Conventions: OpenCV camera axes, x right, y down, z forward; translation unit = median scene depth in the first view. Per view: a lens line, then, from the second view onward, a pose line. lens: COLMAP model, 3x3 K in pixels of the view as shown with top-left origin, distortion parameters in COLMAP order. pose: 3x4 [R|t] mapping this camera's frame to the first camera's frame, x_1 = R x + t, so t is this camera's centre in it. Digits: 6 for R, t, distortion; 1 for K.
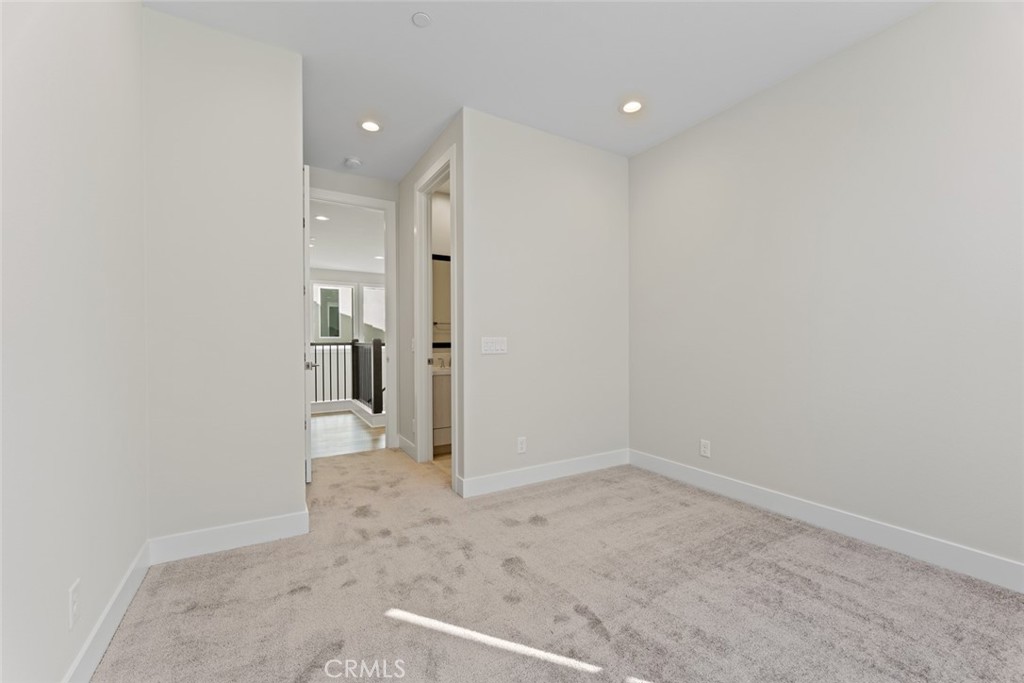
lens RADIAL K [[417.5, 0, 513.3], [0, 417.5, 342.4], [0, 0, 1]] dist [-0.000254, 0.000364]
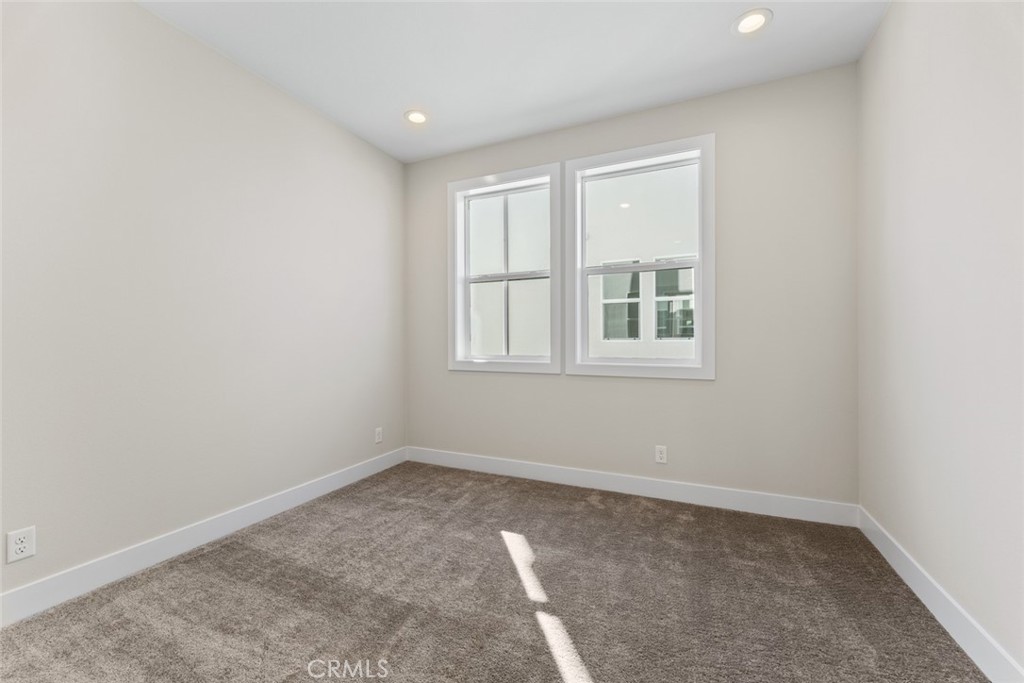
lens RADIAL K [[417.5, 0, 507.1], [0, 417.5, 339.9], [0, 0, 1]] dist [-0.000254, 0.000364]
pose [[-0.554548, 0.004006, 0.832142, -0.460817], [0.005205, 0.999986, -0.001345, -0.007609], [-0.832135, 0.003586, -0.554561, 1.060060]]
